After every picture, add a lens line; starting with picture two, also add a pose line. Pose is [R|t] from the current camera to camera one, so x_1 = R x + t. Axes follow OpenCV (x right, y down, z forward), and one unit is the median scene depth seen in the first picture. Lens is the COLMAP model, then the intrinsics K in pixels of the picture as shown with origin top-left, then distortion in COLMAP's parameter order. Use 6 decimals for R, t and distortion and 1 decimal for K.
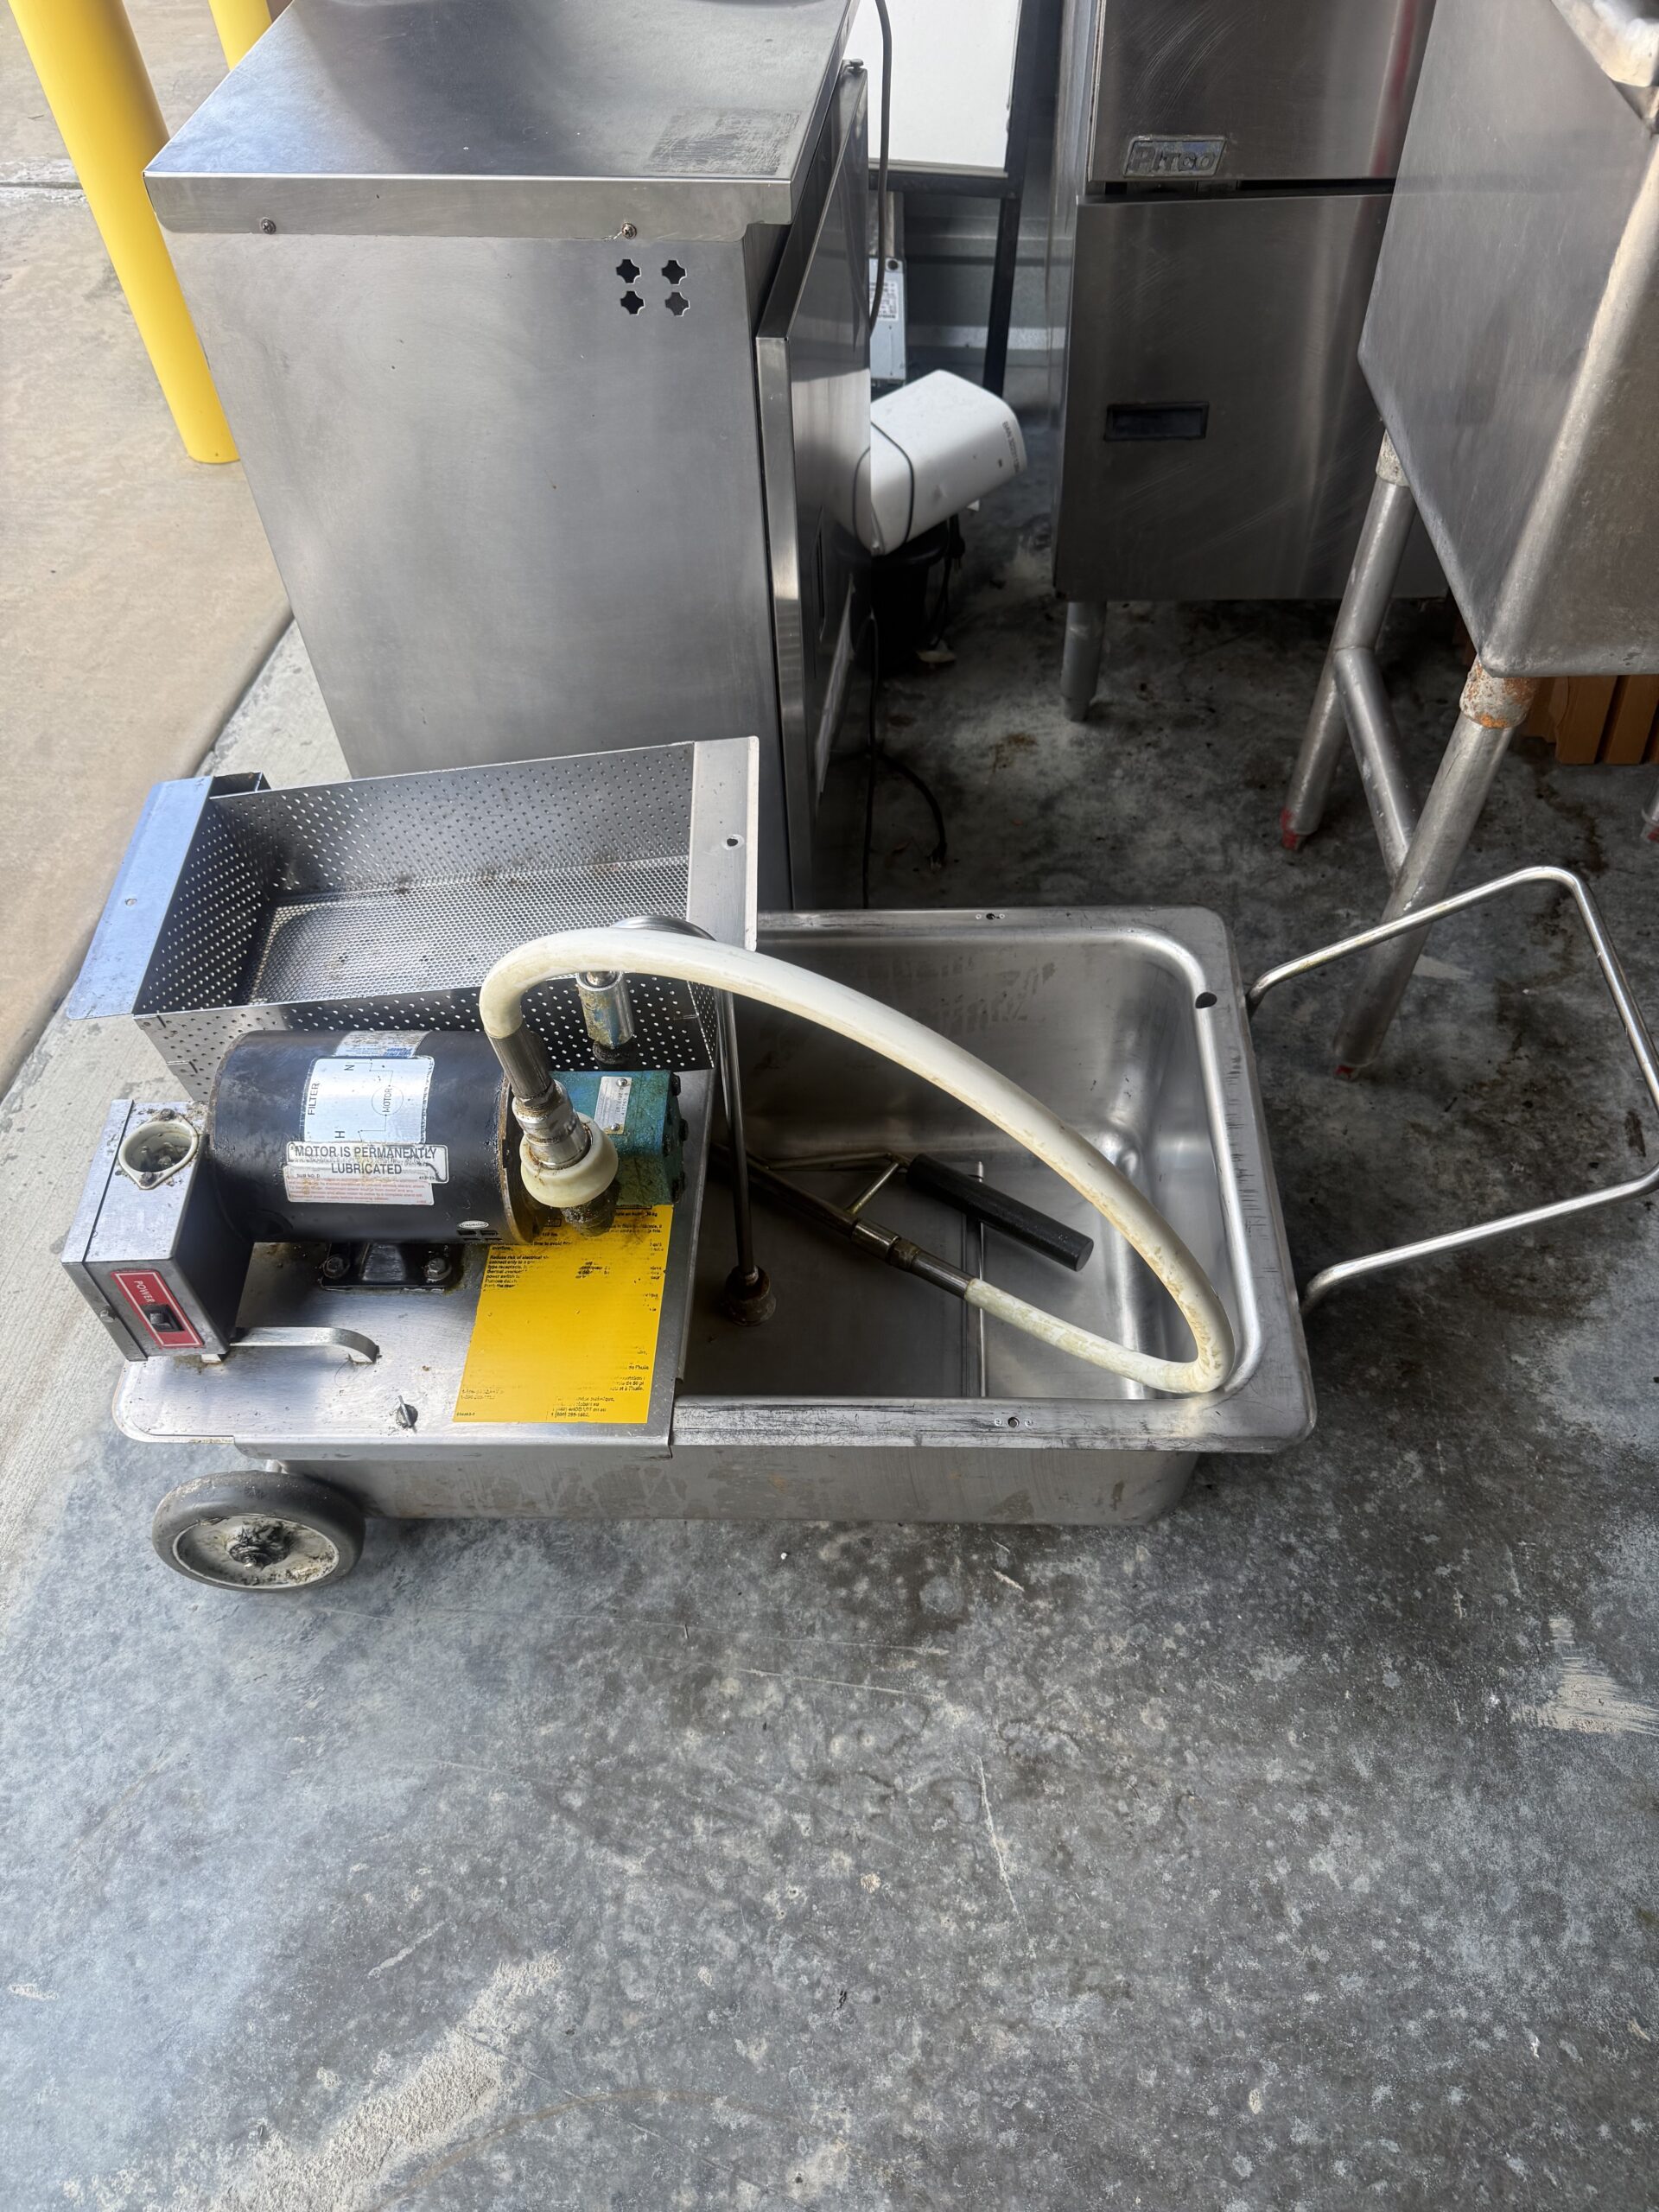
lens RADIAL K [[1566.6, 0, 804.5], [0, 1566.6, 1051.7], [0, 0, 1]] dist [-0.020593, -0.002972]
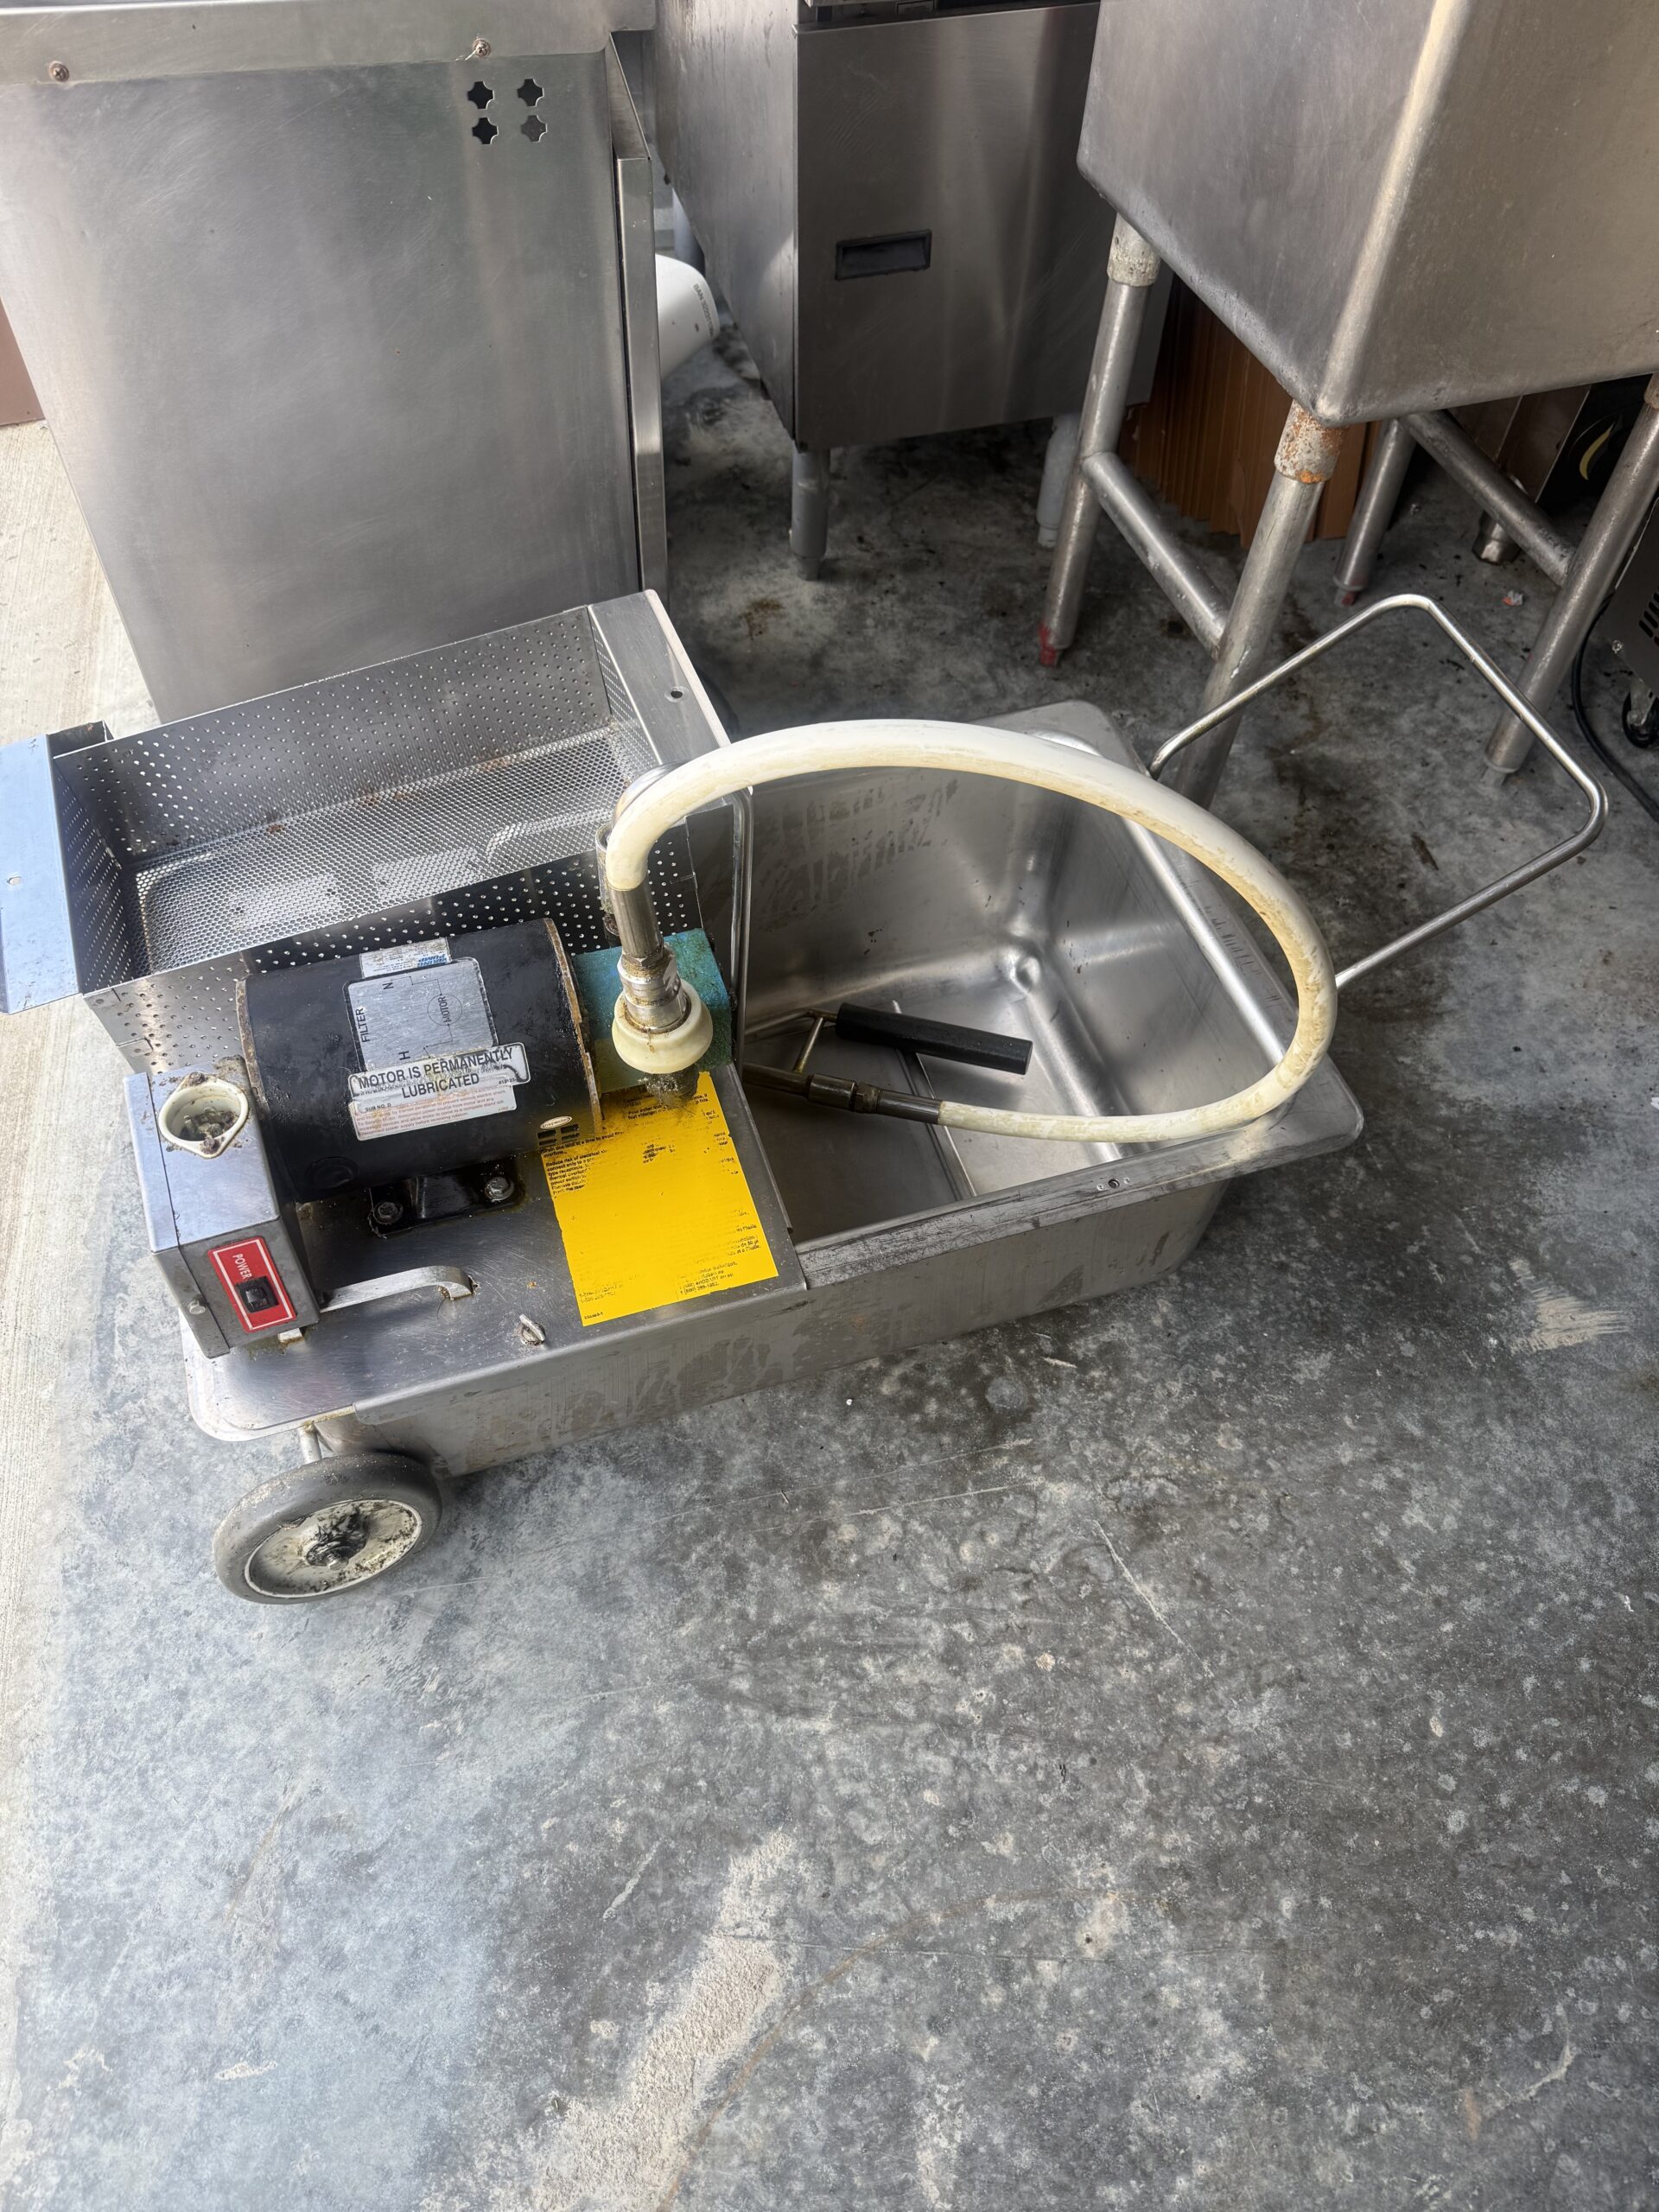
lens RADIAL K [[1566.6, 0, 772.9], [0, 1566.6, 1068.5], [0, 0, 1]] dist [-0.020593, -0.002972]
pose [[0.942348, -0.221313, 0.250998, -0.297314], [0.211519, 0.975163, 0.065705, 0.041987], [-0.259305, -0.008826, 0.965755, 0.049712]]
